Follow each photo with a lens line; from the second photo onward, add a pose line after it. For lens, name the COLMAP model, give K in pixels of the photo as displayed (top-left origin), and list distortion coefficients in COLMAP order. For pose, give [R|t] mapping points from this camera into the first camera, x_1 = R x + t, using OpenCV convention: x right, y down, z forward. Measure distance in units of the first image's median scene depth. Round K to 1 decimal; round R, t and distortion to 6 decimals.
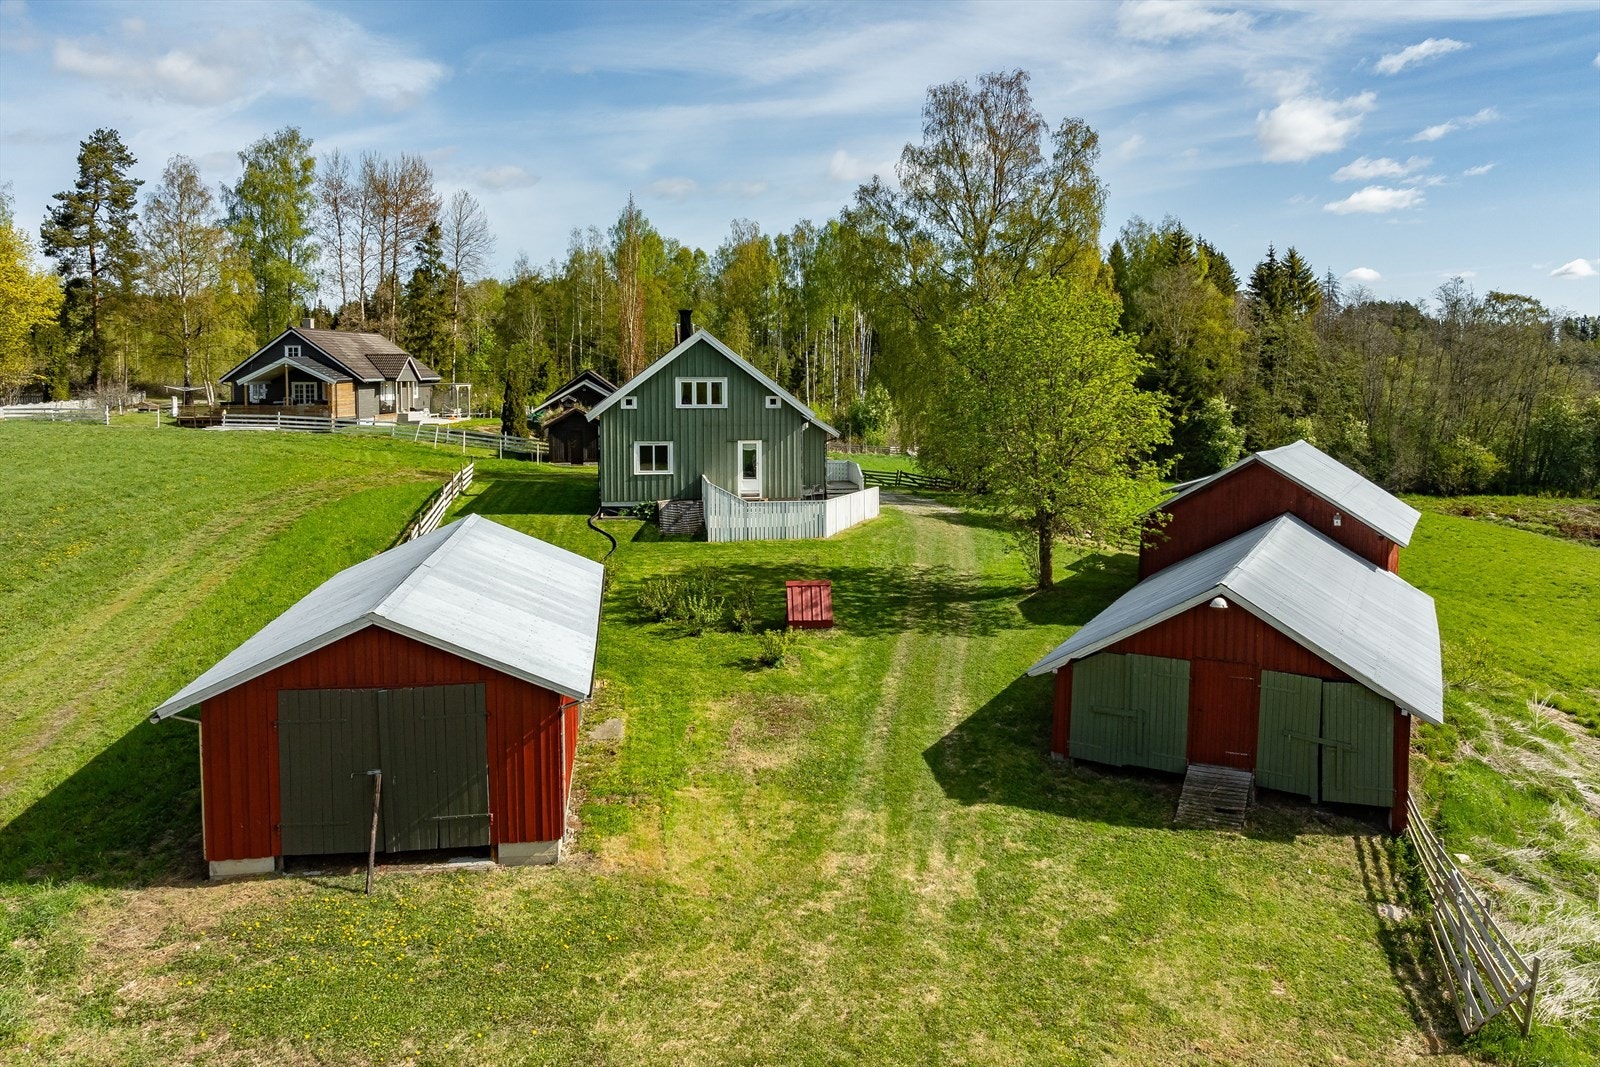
lens RADIAL K [[1220.0, 0, 766.0], [0, 1220.0, 422.0], [0, 0, 1]] dist [-0.045497, 0.013729]
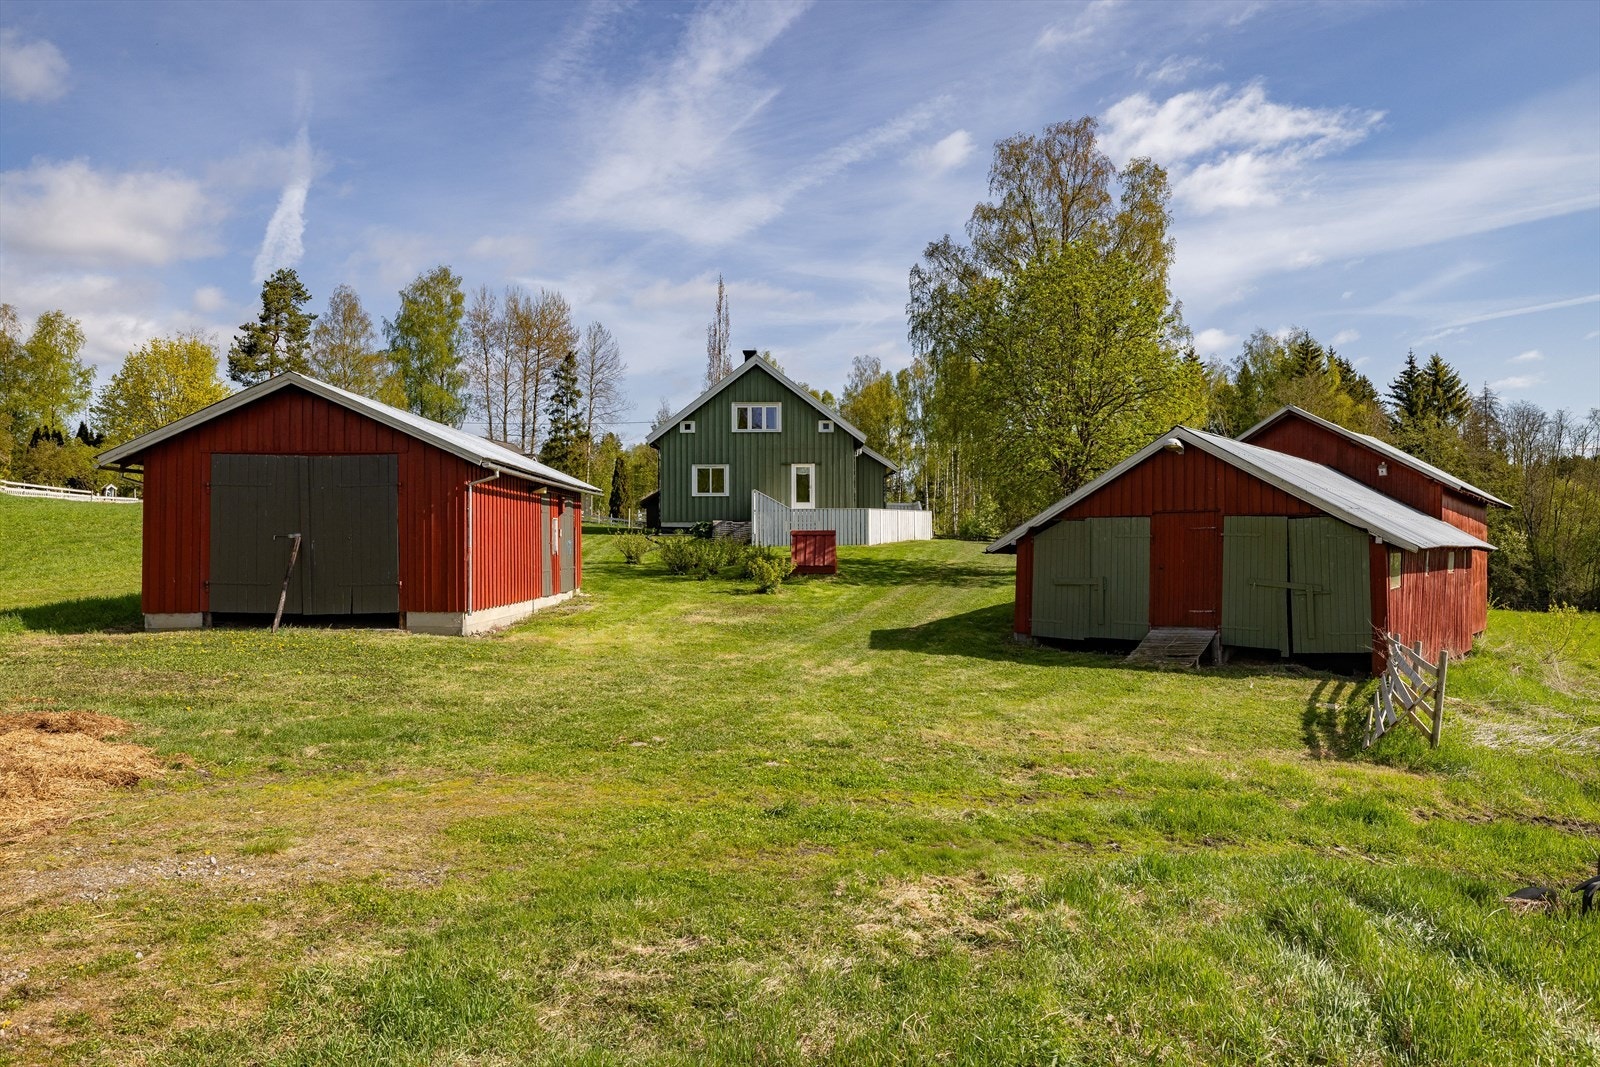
lens RADIAL K [[1166.6, 0, 734.5], [0, 1166.6, 556.4], [0, 0, 1]] dist [-0.000665, -0.001602]
pose [[0.984335, 0.002561, -0.176291, 0.092933], [-0.014613, 0.997639, -0.067100, 0.143433], [0.175703, 0.068625, 0.982048, 0.022198]]
